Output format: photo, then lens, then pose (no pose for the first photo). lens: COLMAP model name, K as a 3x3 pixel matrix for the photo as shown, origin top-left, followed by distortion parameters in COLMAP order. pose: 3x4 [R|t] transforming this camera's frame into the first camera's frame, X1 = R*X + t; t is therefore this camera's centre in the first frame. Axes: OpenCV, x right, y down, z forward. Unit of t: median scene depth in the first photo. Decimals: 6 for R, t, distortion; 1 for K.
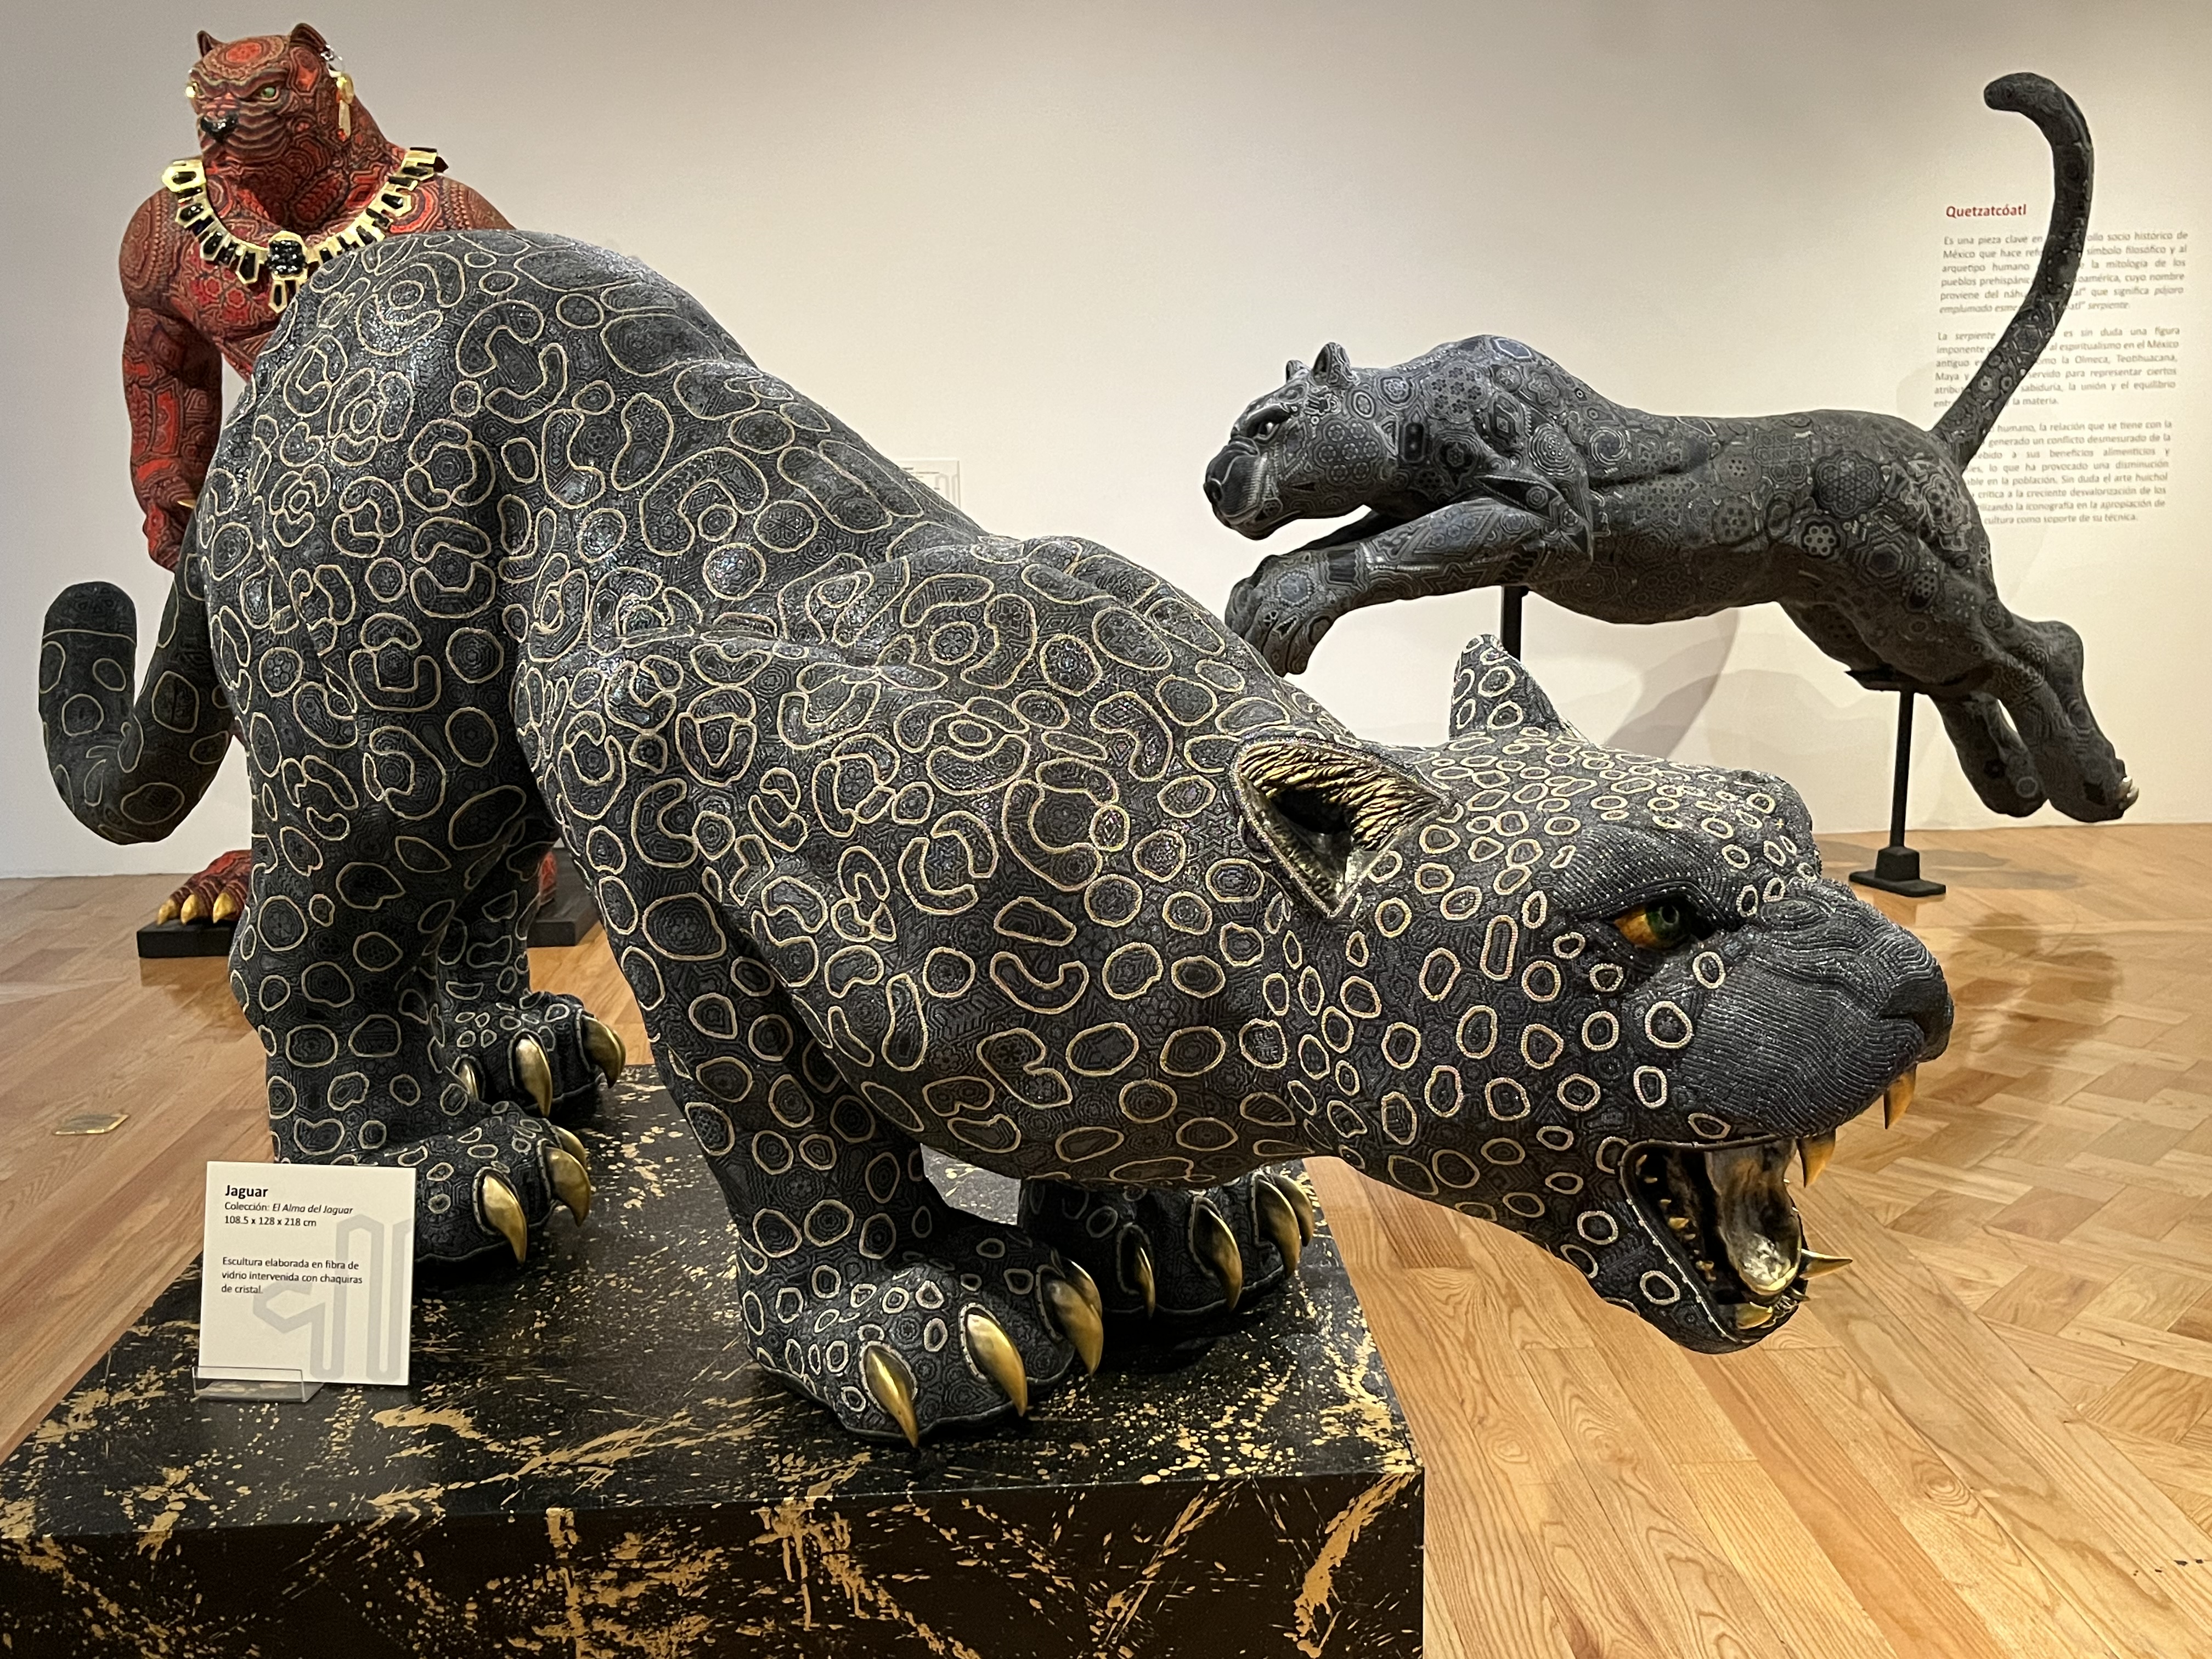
lens RADIAL K [[2100.9, 0, 1101.9], [0, 2100.9, 836.9], [0, 0, 1]] dist [0.024239, 0.000000]
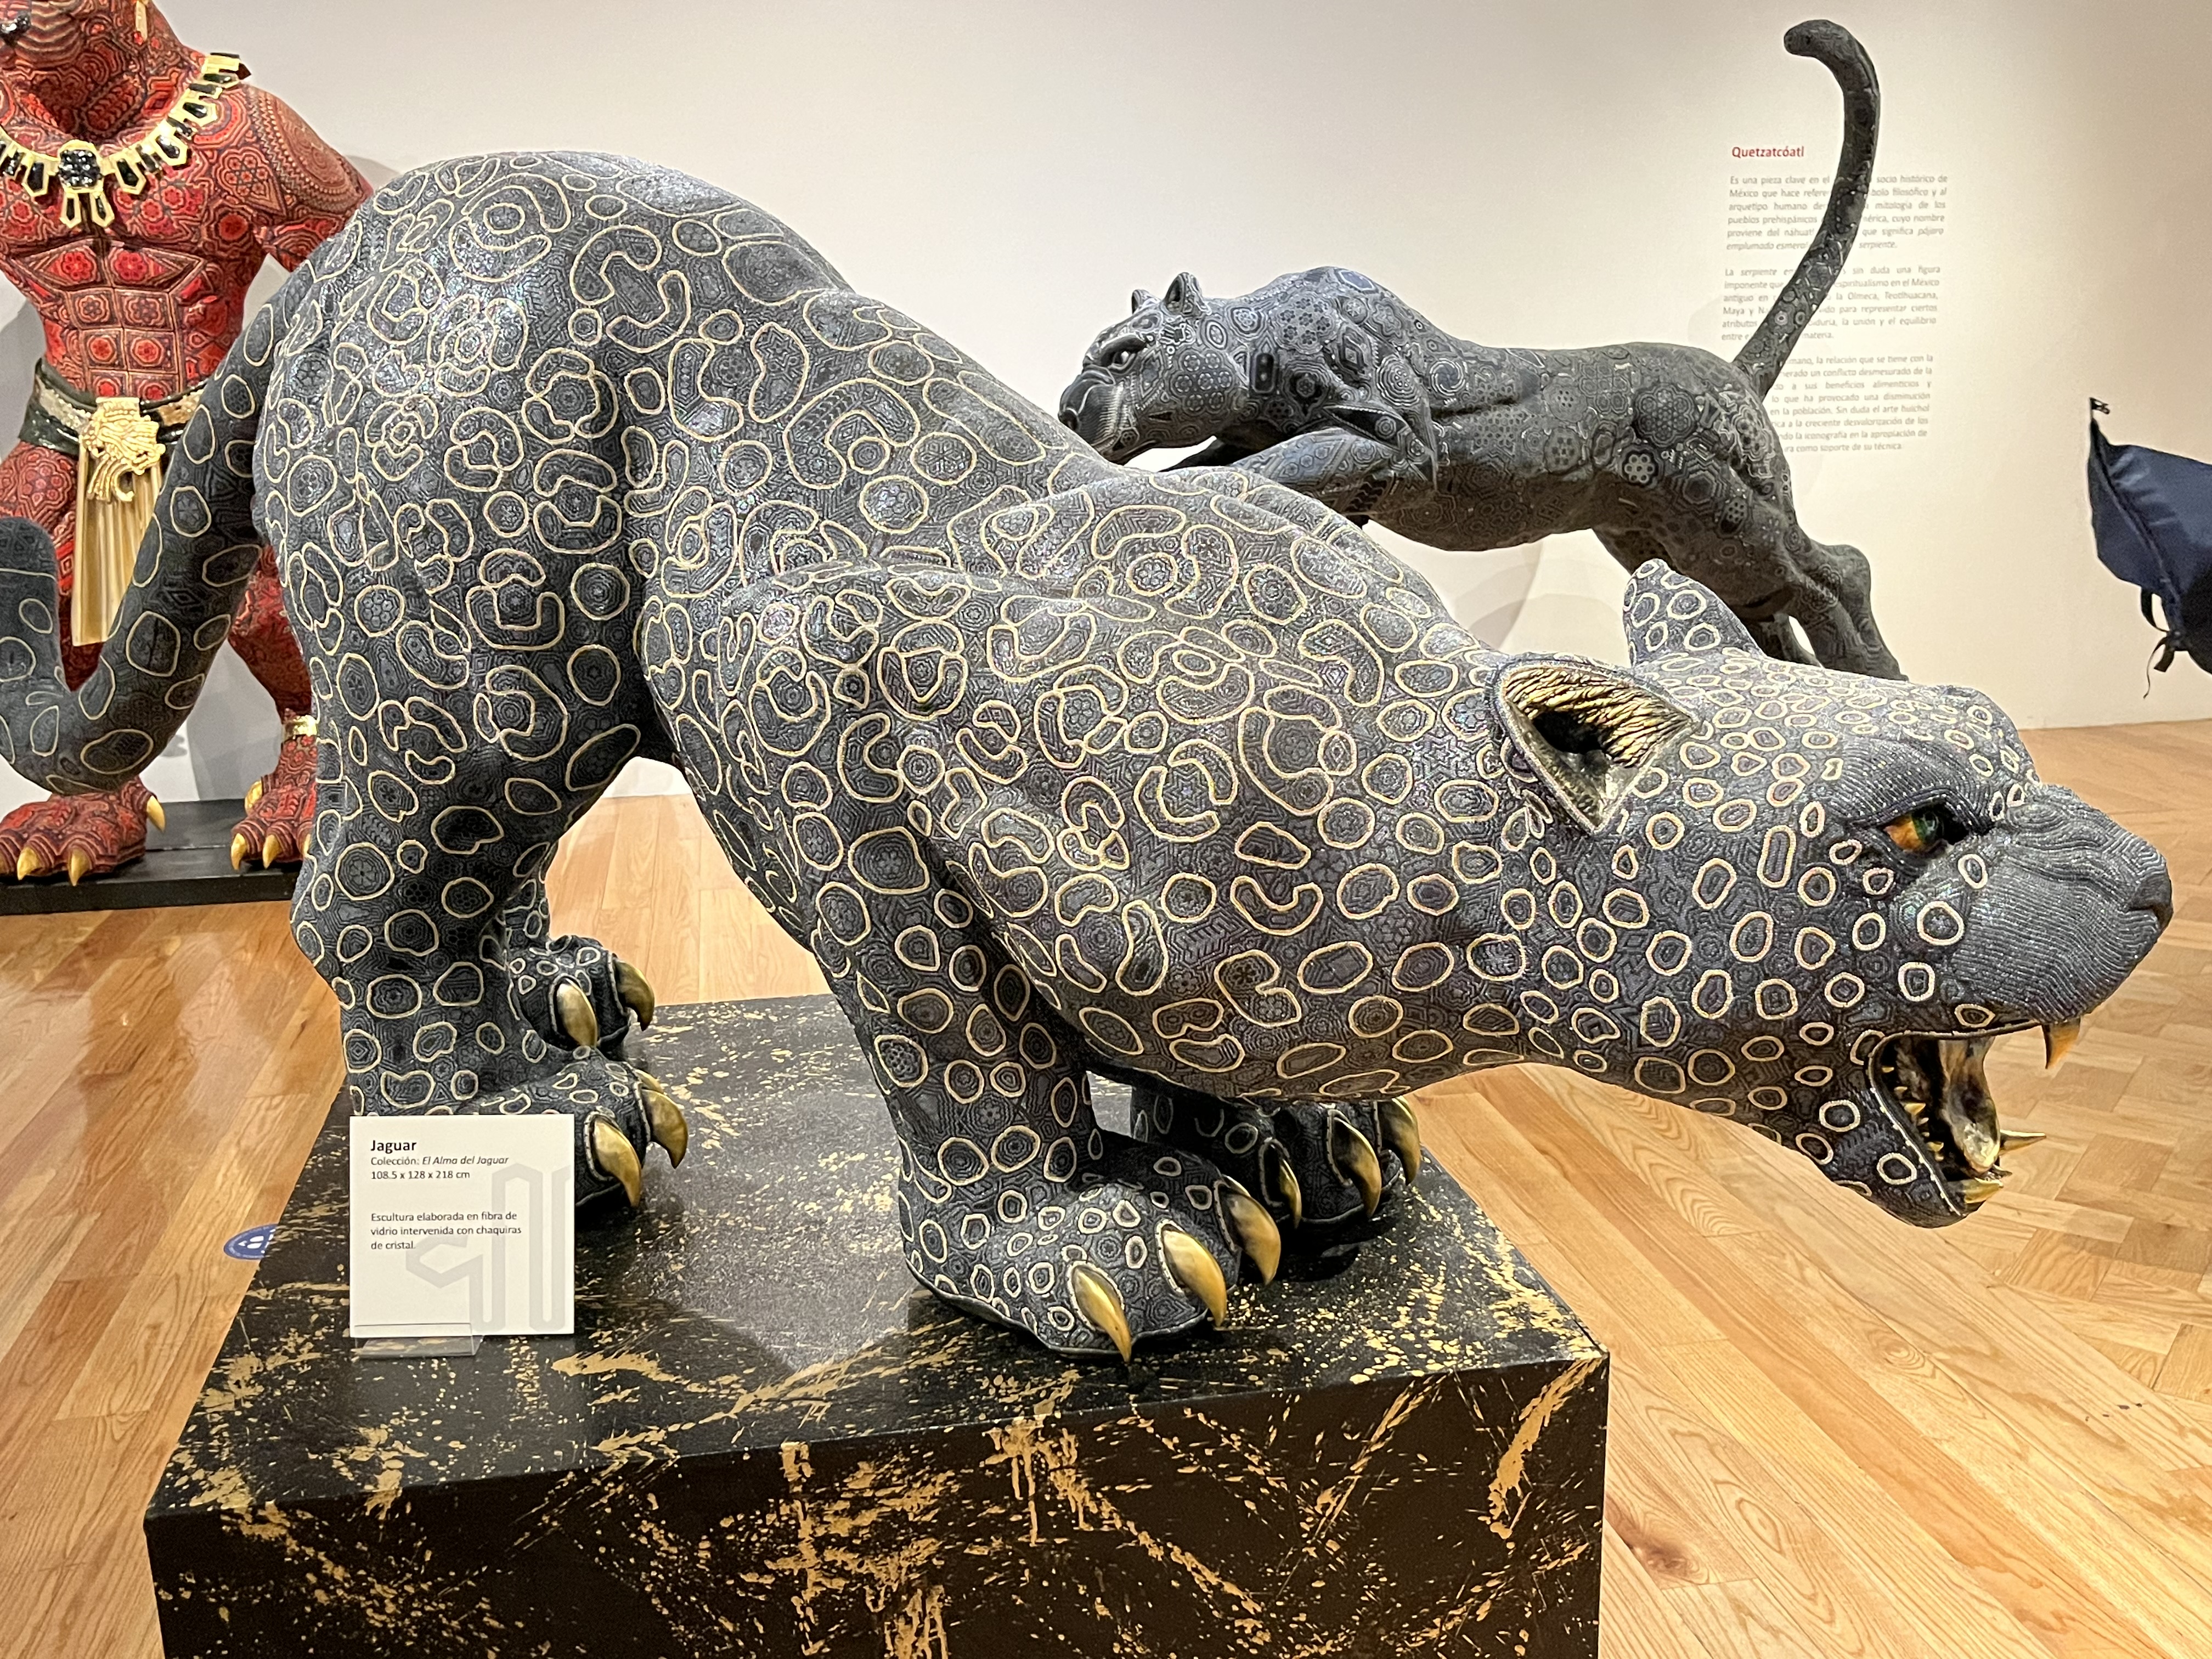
lens RADIAL K [[2100.9, 0, 1120.5], [0, 2100.9, 831.7], [0, 0, 1]] dist [0.024239, 0.000000]
pose [[0.990594, -0.025809, 0.134378, -0.209692], [0.021707, 0.999255, 0.031901, -0.000675], [-0.135102, -0.028684, 0.990416, -0.005370]]
